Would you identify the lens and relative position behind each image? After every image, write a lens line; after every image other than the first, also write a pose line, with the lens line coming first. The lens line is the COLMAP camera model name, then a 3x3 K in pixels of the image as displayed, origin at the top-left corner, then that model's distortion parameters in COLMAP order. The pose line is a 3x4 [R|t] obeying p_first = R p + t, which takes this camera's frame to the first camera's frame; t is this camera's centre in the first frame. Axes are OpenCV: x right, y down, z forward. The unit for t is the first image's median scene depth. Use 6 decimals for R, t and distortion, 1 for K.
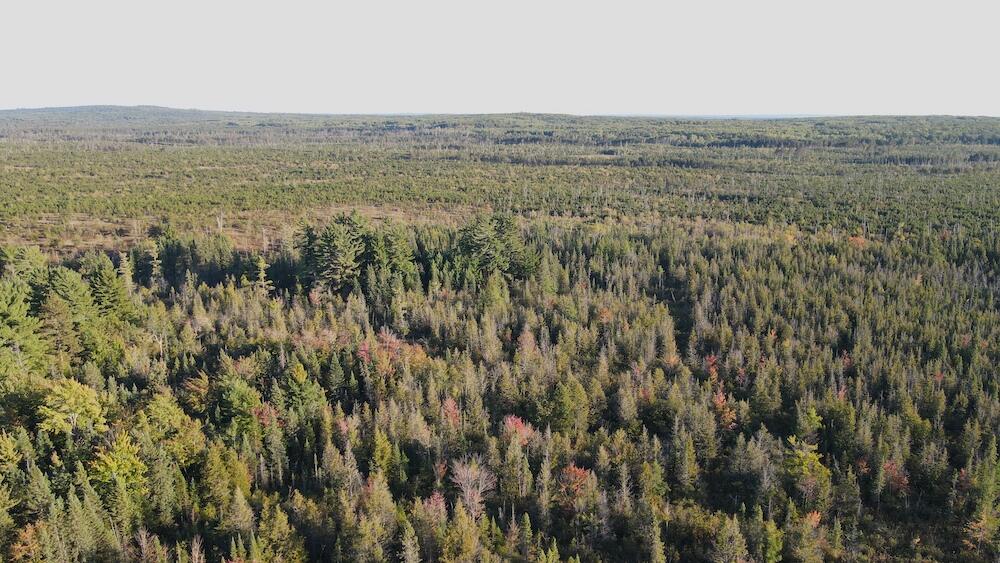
lens RADIAL K [[737.8, 0, 502.2], [0, 737.8, 287.3], [0, 0, 1]] dist [-0.001081, 0.029680]
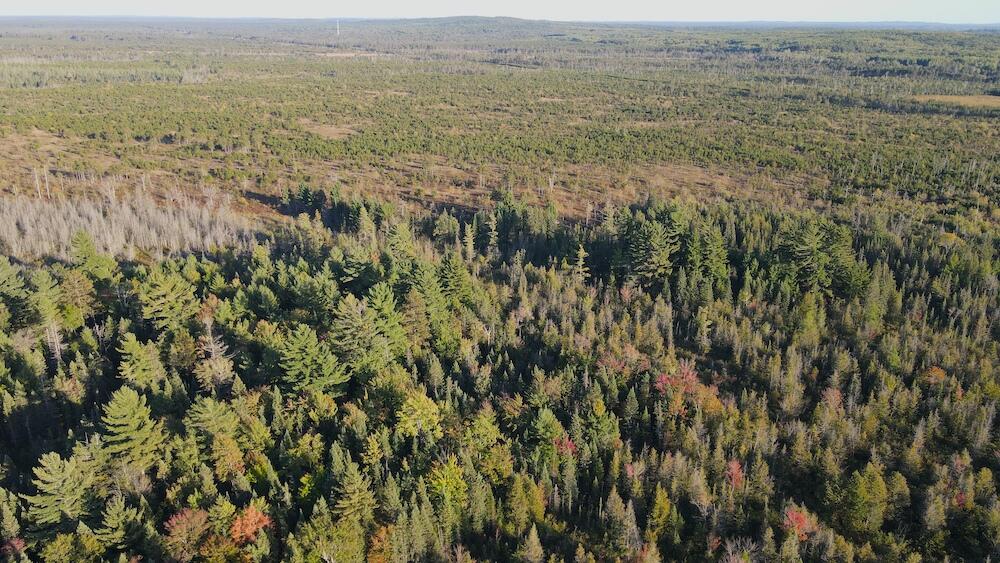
lens RADIAL K [[737.8, 0, 502.1], [0, 737.8, 286.2], [0, 0, 1]] dist [-0.001081, 0.029680]
pose [[0.905575, 0.148305, -0.397417, 0.004247], [-0.101255, 0.985383, 0.136993, -0.121246], [0.411925, -0.083817, 0.907355, -0.027243]]
